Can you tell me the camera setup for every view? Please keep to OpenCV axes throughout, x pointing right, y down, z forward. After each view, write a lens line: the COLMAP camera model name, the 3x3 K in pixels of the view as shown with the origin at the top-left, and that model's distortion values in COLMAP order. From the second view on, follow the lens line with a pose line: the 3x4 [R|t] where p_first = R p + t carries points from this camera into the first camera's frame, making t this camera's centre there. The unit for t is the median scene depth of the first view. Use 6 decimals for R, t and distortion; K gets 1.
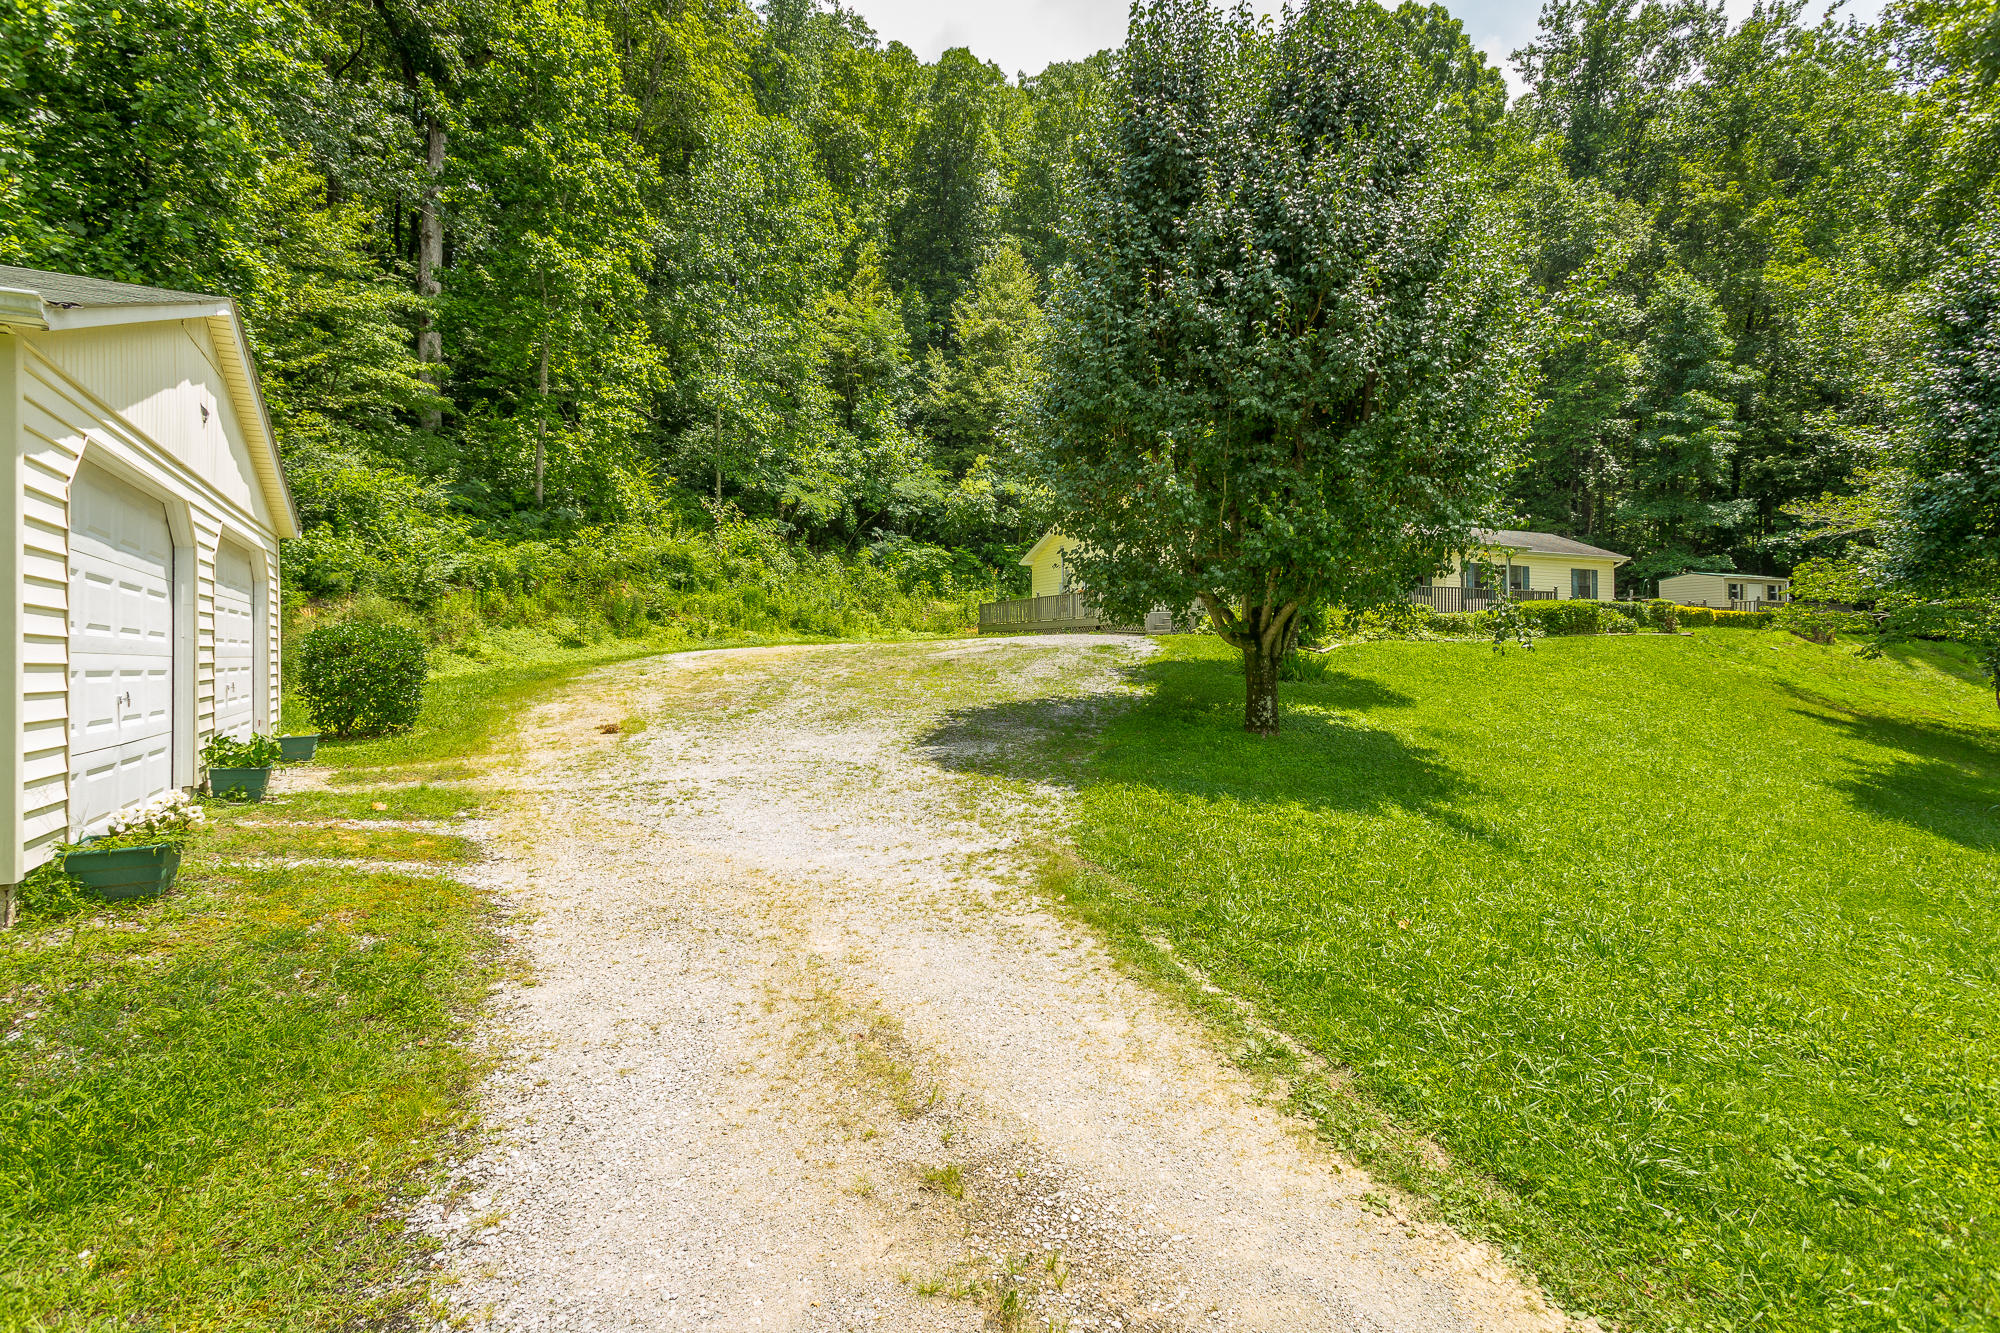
lens RADIAL K [[984.1, 0, 994.4], [0, 984.1, 661.1], [0, 0, 1]] dist [0.001417, 0.000353]
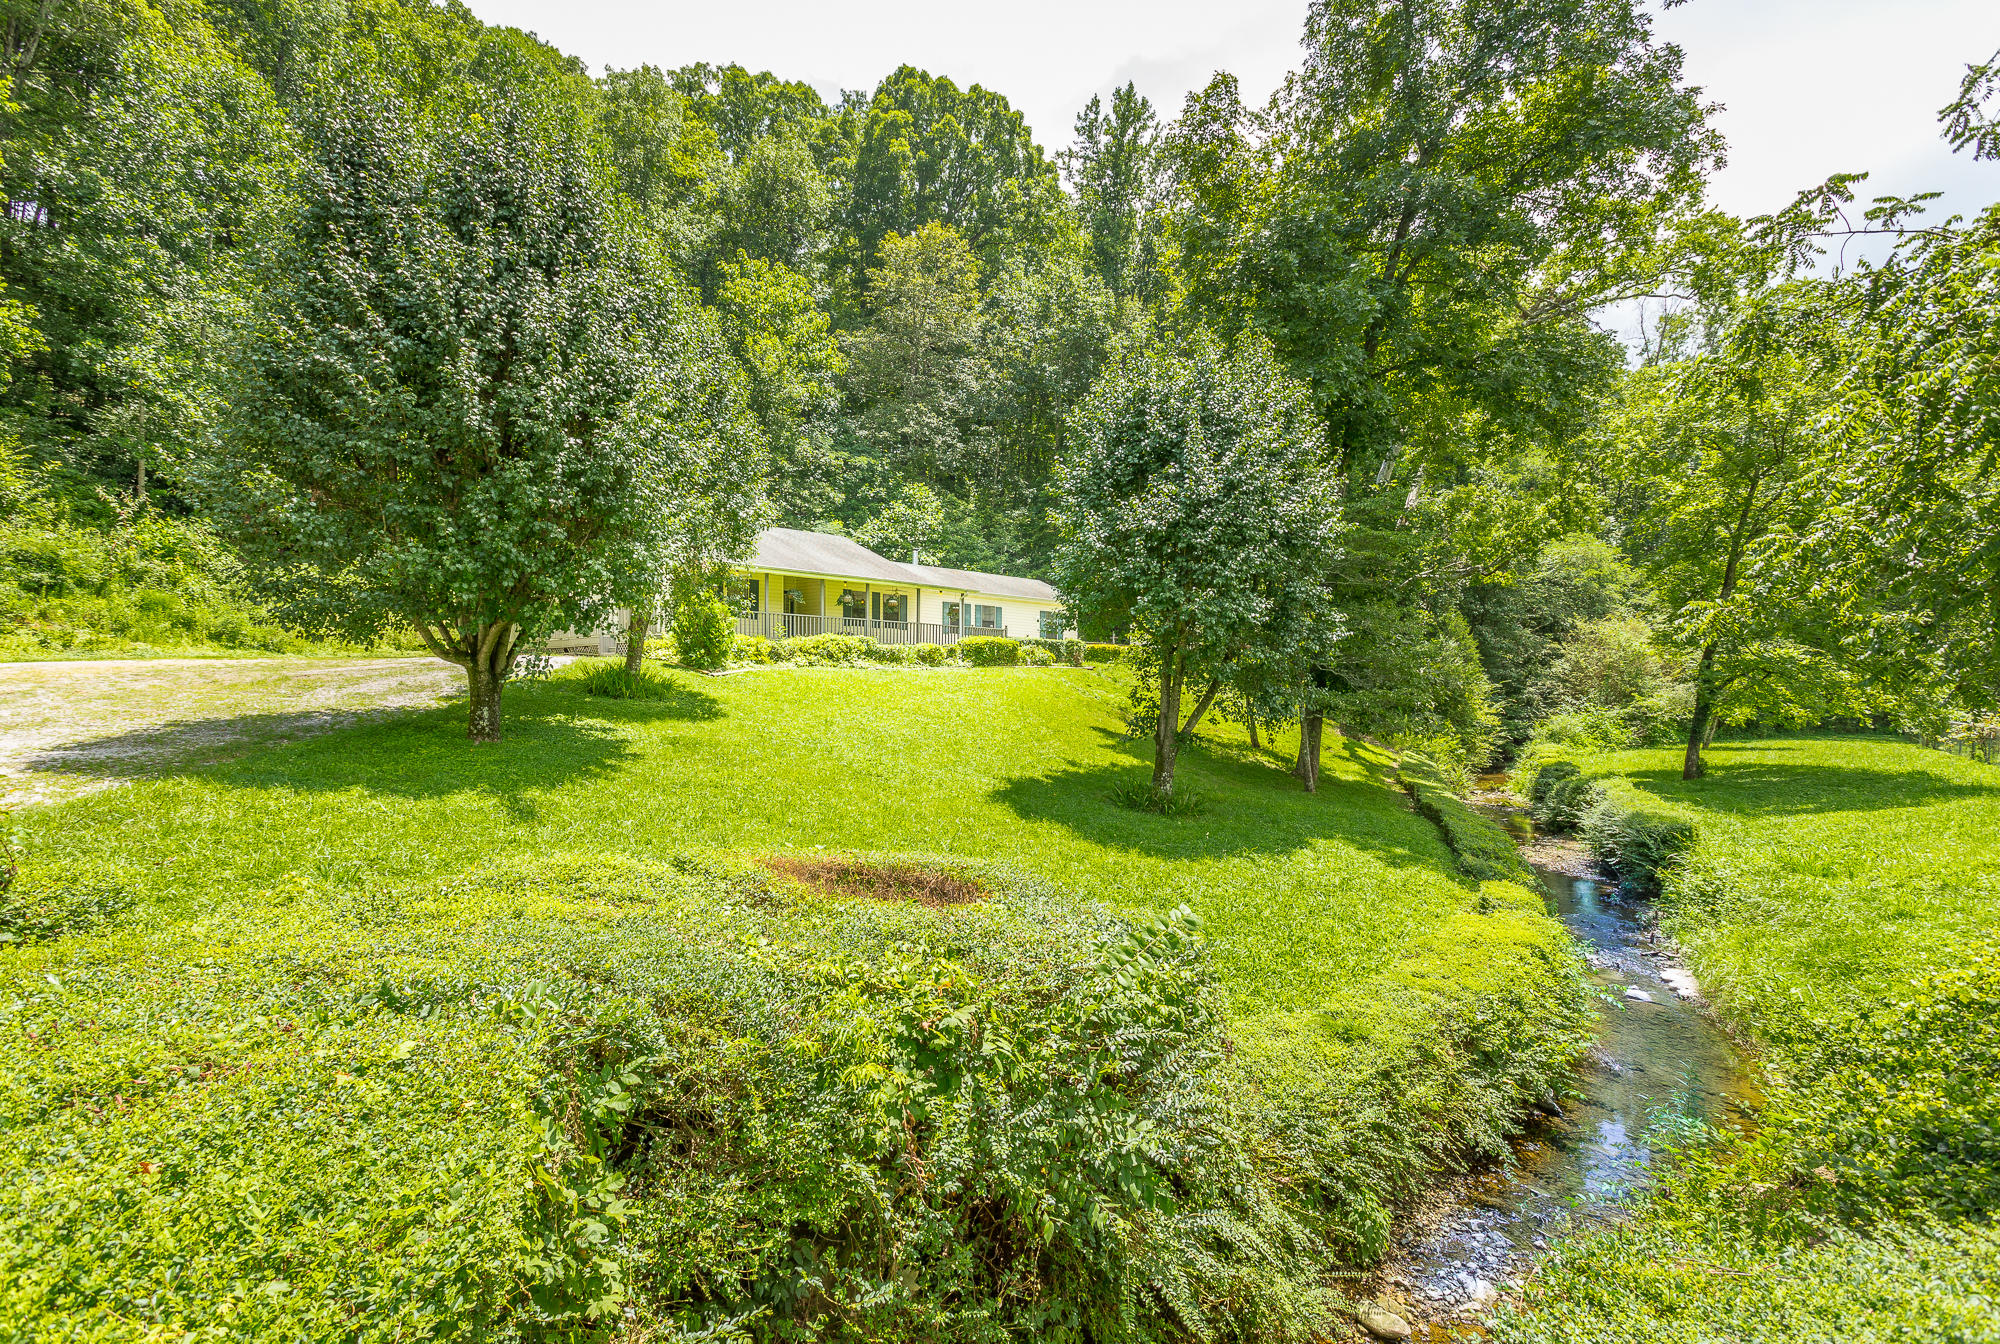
lens RADIAL K [[985.2, 0, 991.8], [0, 985.2, 701.8], [0, 0, 1]] dist [0.009422, -0.001077]
pose [[0.939977, 0.008424, 0.341133, 0.174773], [-0.012397, 0.999878, 0.009467, 0.004780], [-0.341012, -0.013128, 0.939967, -0.105870]]
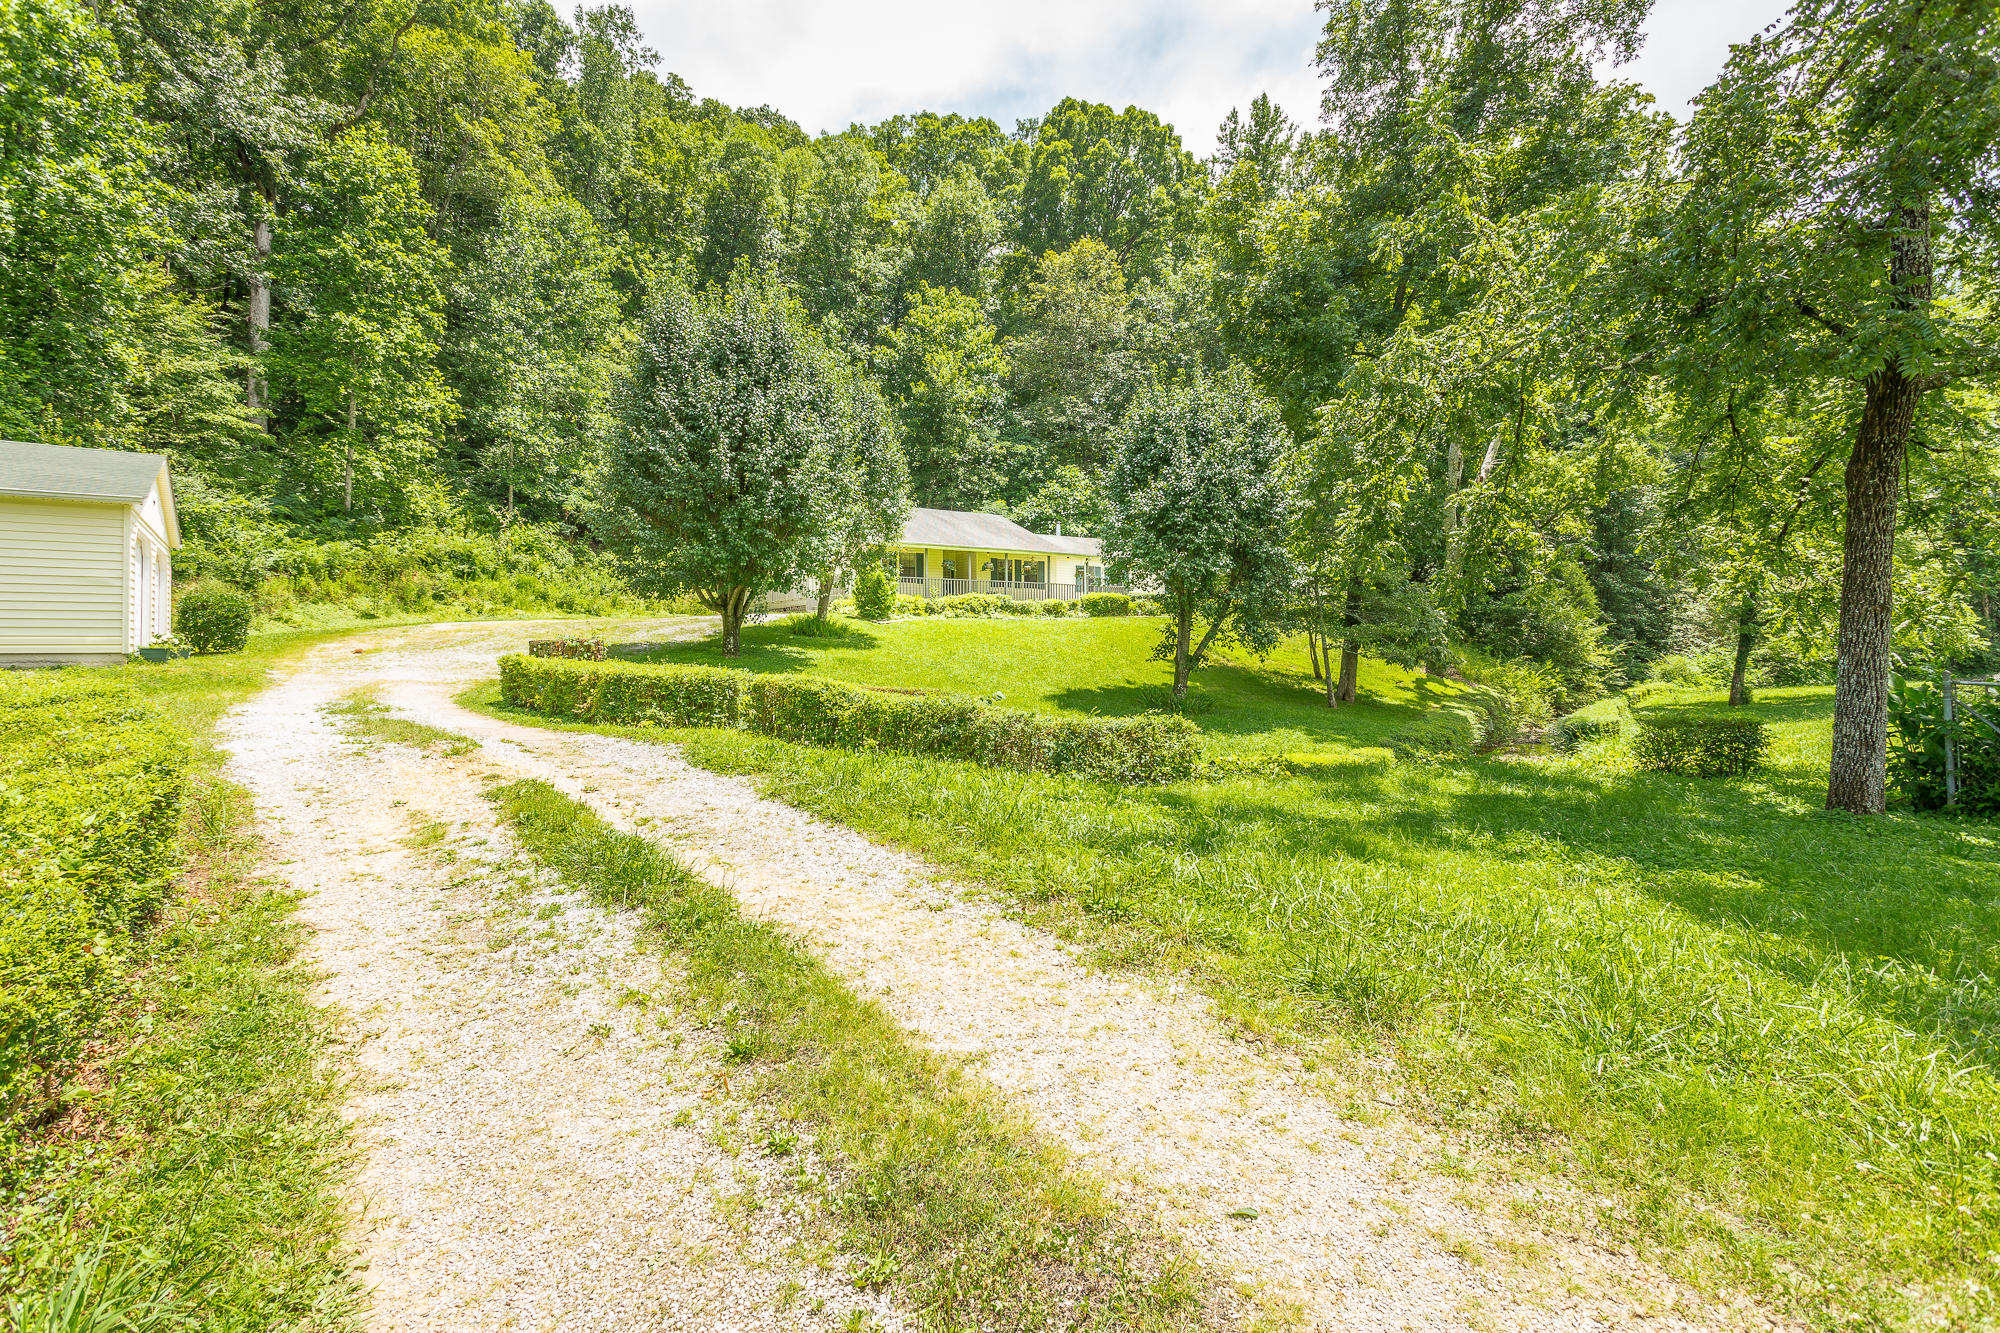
lens RADIAL K [[946.2, 0, 974.7], [0, 946.2, 640.4], [0, 0, 1]] dist [0.002878, 0.000291]
pose [[0.991845, 0.003725, 0.127399, 0.204457], [-0.002188, 0.999923, -0.012204, 0.025586], [-0.127435, 0.011825, 0.991776, -0.352116]]
